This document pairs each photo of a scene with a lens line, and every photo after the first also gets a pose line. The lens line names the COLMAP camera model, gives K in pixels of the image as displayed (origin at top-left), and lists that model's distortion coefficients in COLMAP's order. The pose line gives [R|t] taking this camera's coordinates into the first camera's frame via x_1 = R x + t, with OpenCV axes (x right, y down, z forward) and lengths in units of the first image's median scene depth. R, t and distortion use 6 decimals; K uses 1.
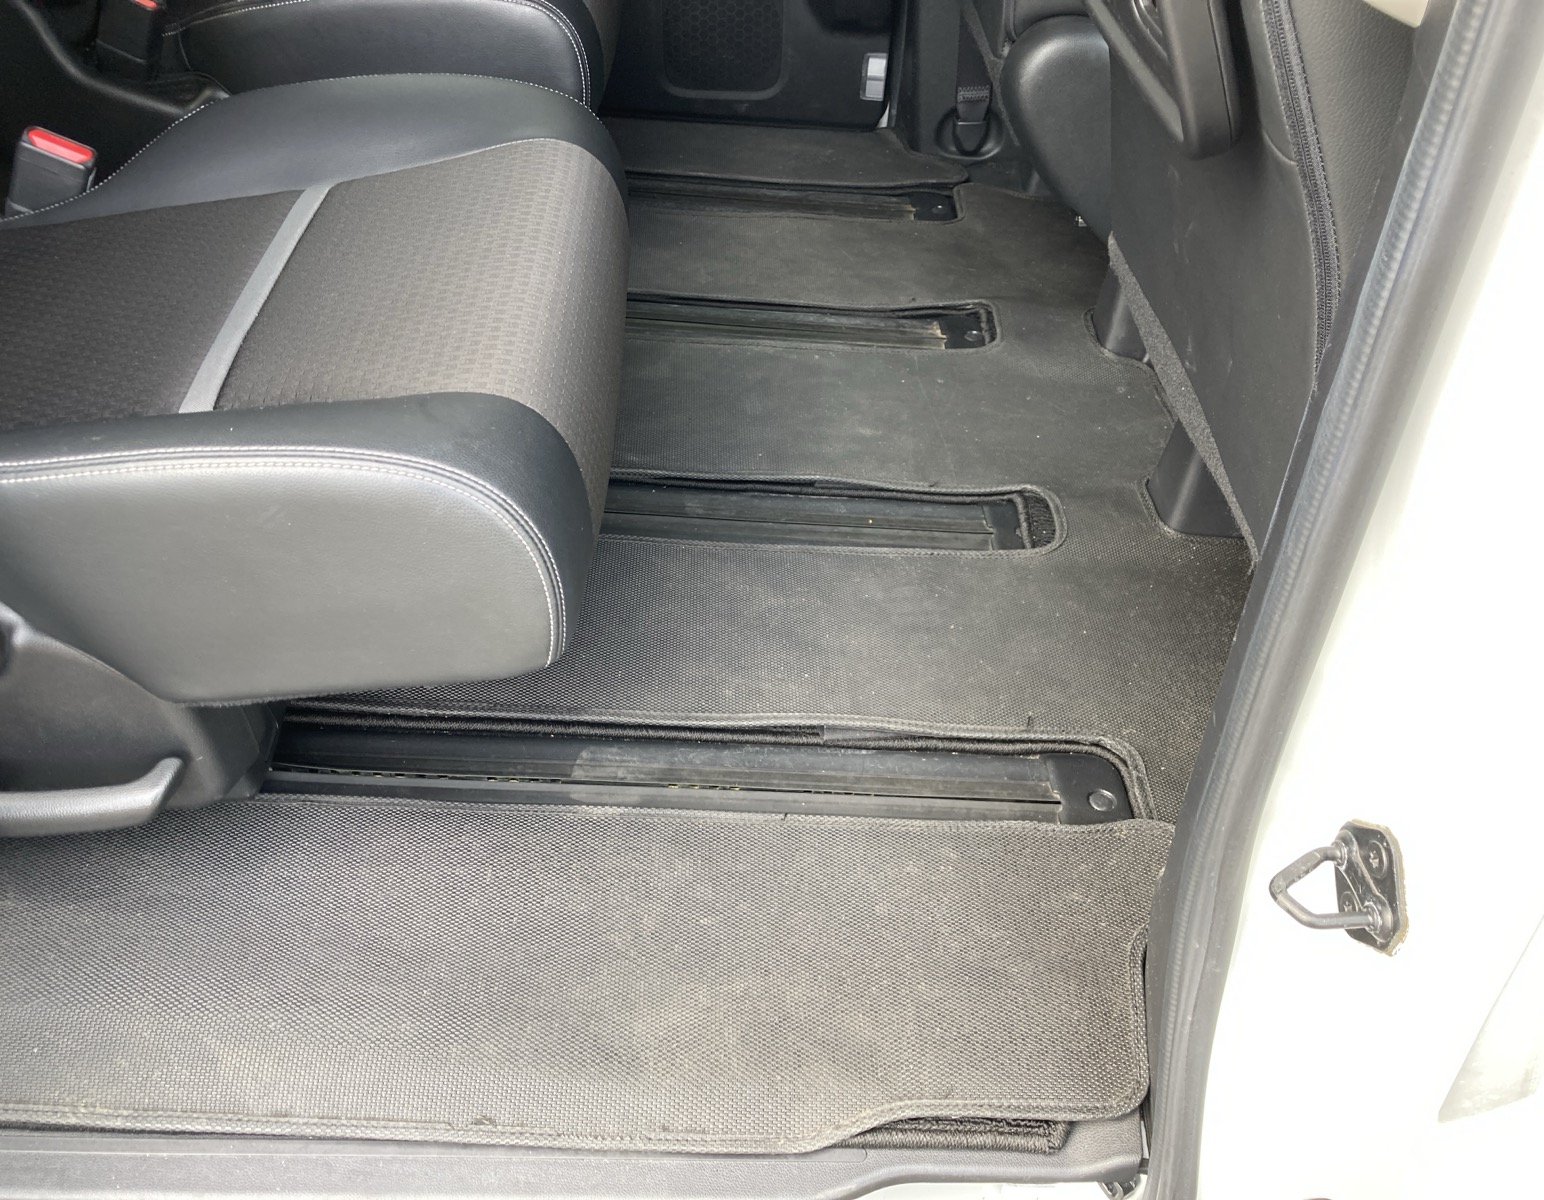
lens RADIAL K [[1344.4, 0, 765.8], [0, 1344.4, 595.1], [0, 0, 1]] dist [0.043242, -0.024197]
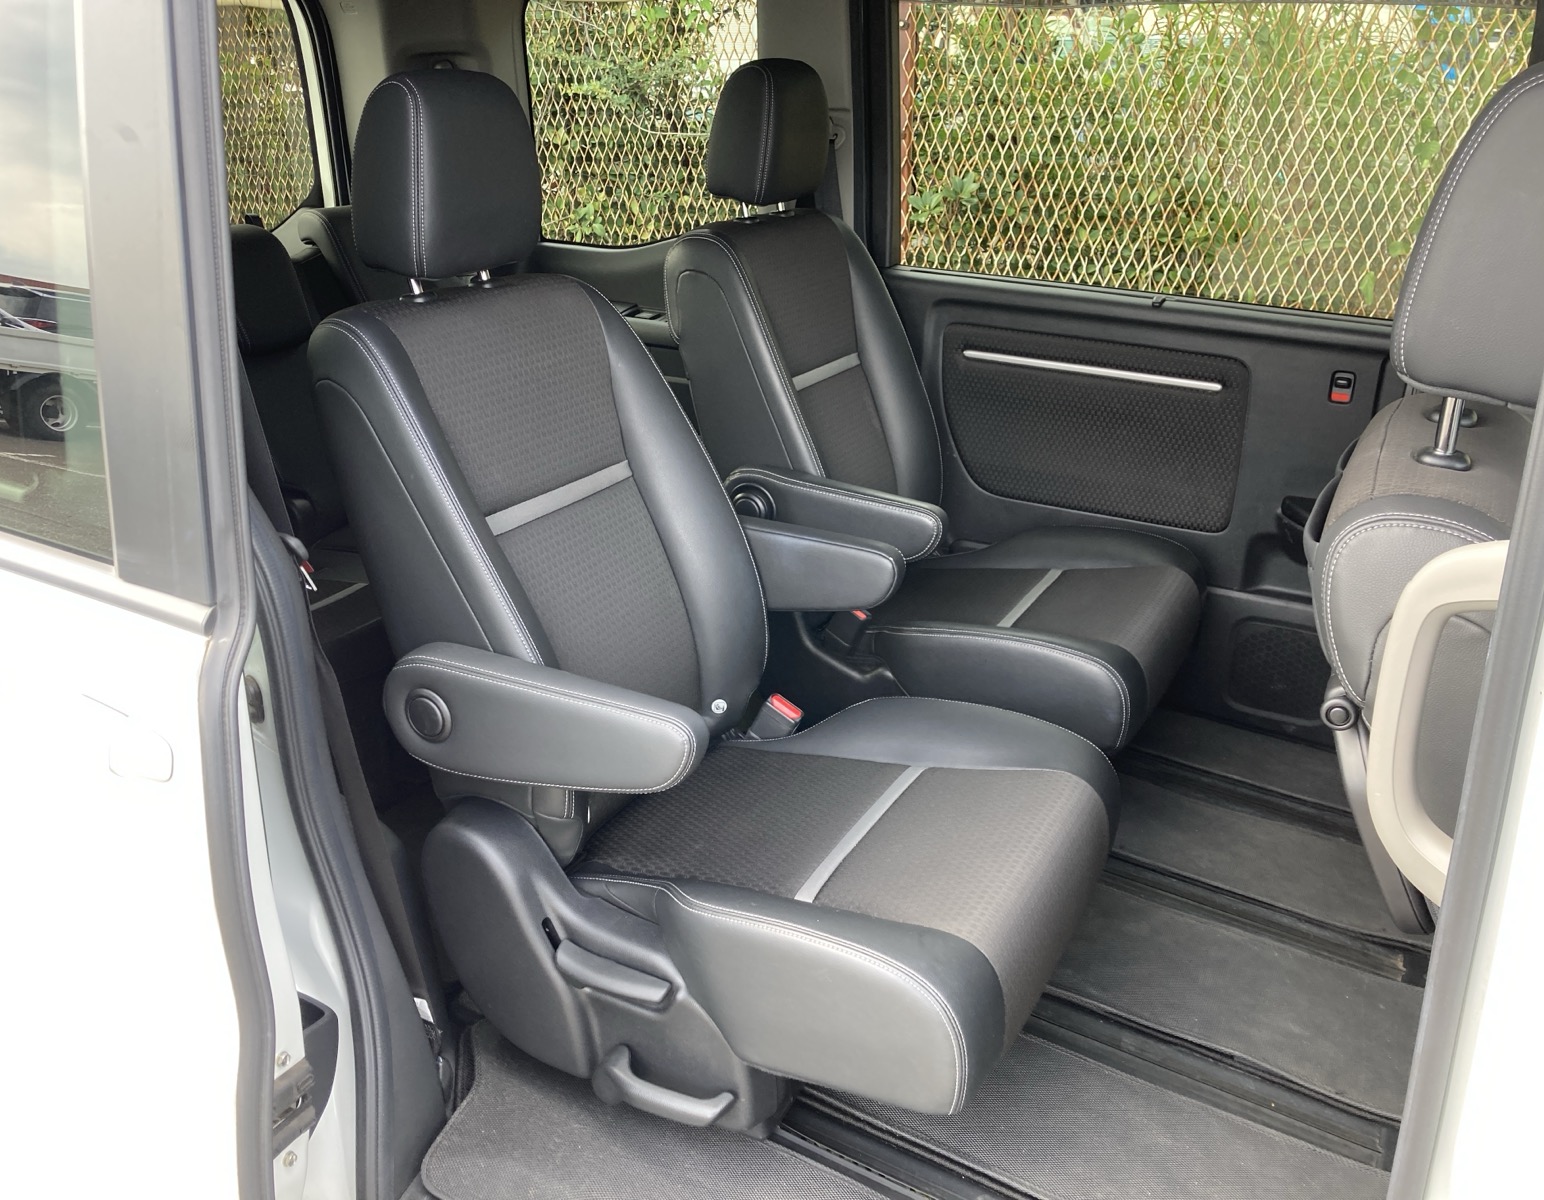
lens RADIAL K [[1344.4, 0, 759.7], [0, 1344.4, 601.8], [0, 0, 1]] dist [0.043242, -0.024197]
pose [[0.872340, 0.178372, -0.455199, 0.186589], [-0.316058, 0.916100, -0.246713, -0.027113], [0.373001, 0.359087, 0.855527, -0.479136]]
